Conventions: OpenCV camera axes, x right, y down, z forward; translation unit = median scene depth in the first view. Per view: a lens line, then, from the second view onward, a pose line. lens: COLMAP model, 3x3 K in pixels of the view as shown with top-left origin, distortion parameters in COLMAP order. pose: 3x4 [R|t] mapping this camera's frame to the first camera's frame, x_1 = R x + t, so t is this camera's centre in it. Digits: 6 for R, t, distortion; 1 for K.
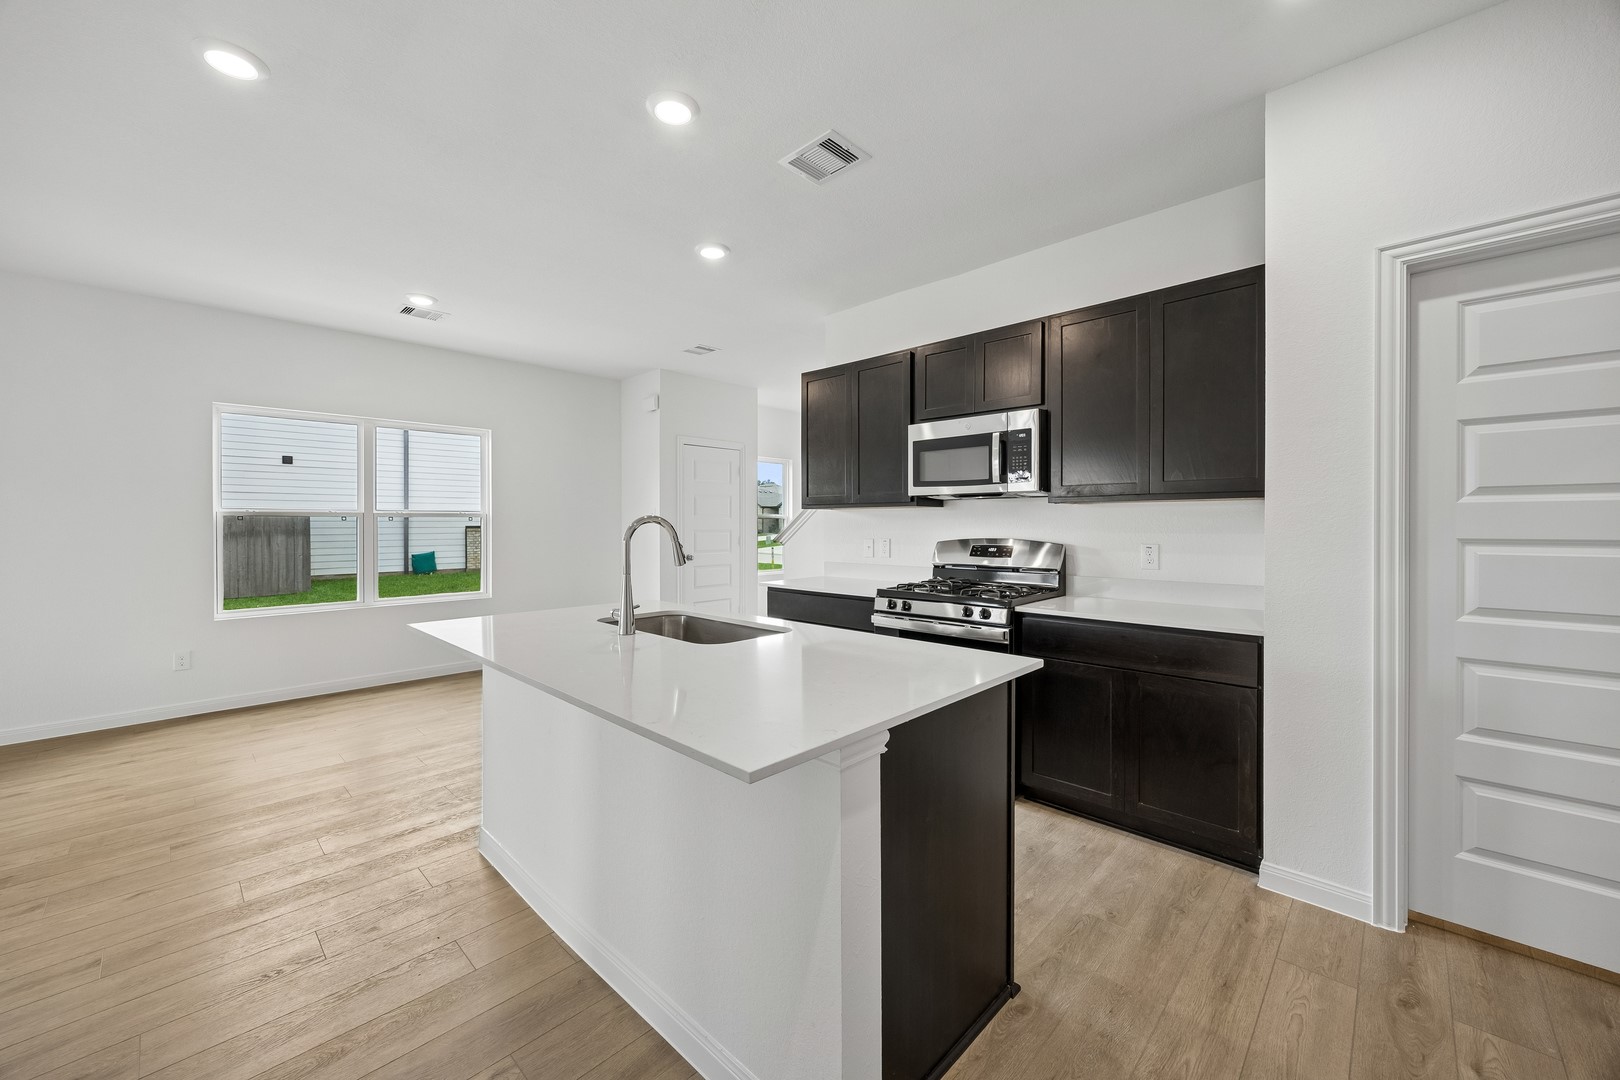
lens RADIAL K [[650.5, 0, 810.8], [0, 650.5, 529.2], [0, 0, 1]] dist [0.008339, 0.000116]
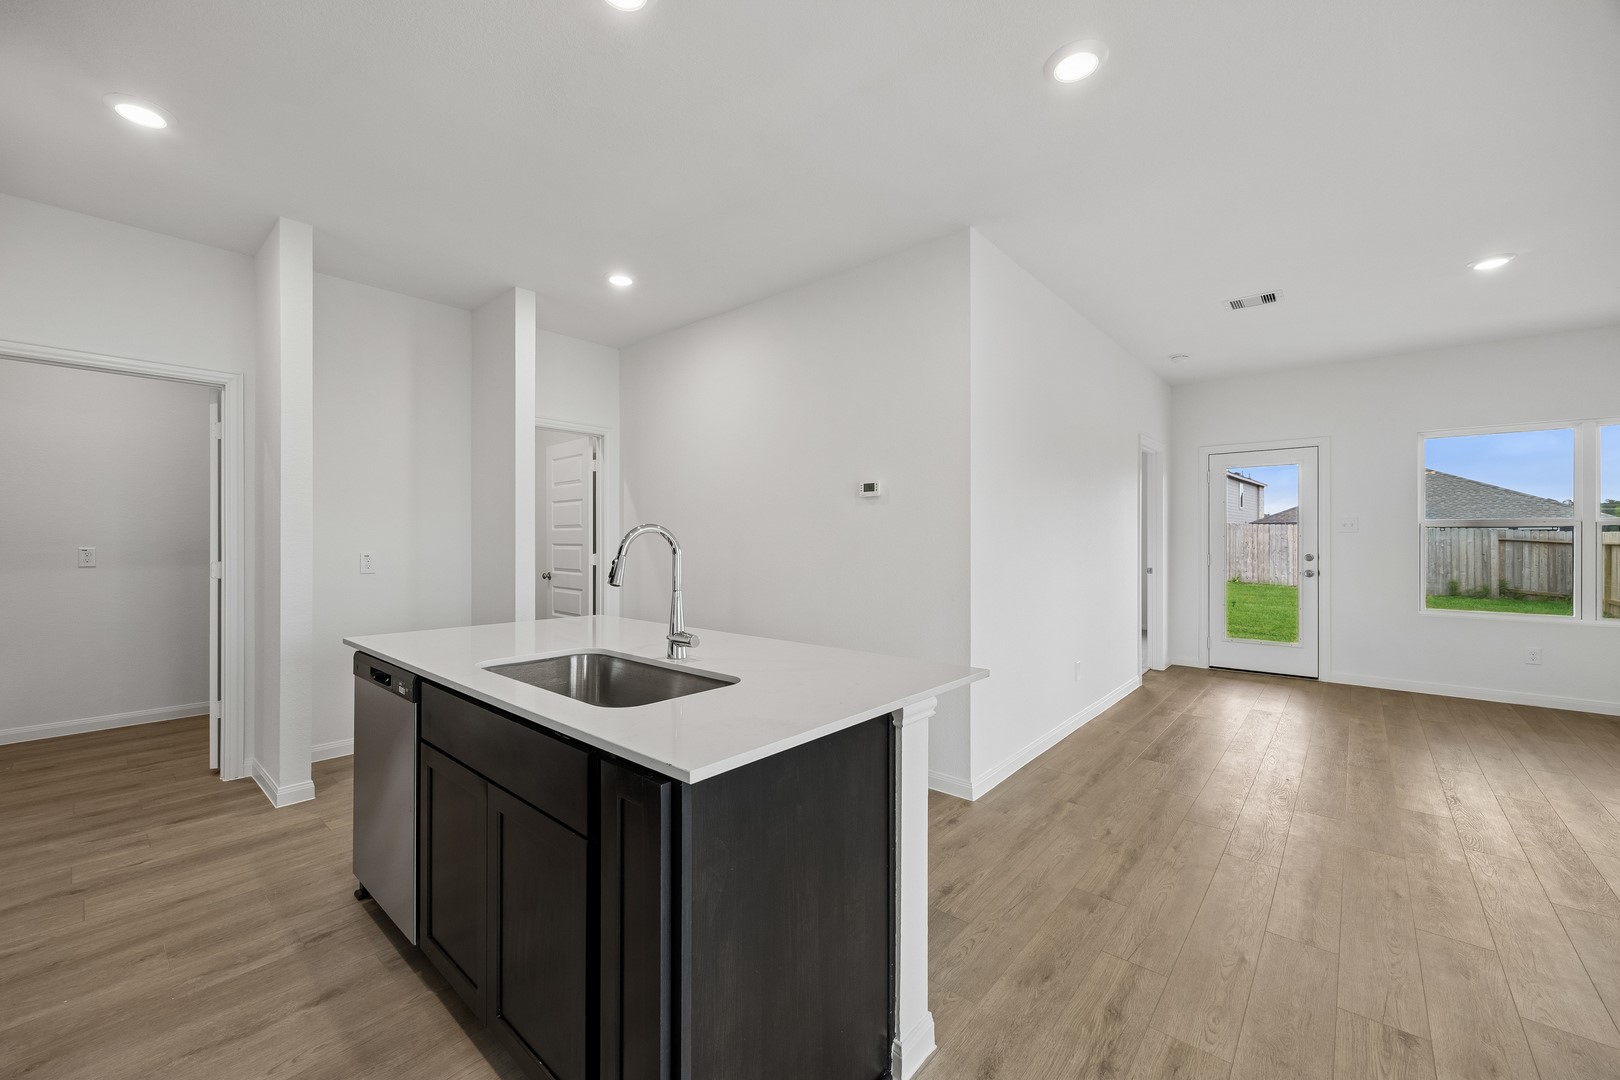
lens RADIAL K [[633.2, 0, 775.0], [0, 633.2, 538.0], [0, 0, 1]] dist [-0.011933, 0.000117]
pose [[-0.999547, 0.005891, -0.029516, -0.249012], [0.005645, 0.999949, 0.008393, -0.004456], [0.029564, 0.008223, -0.999529, 1.156671]]
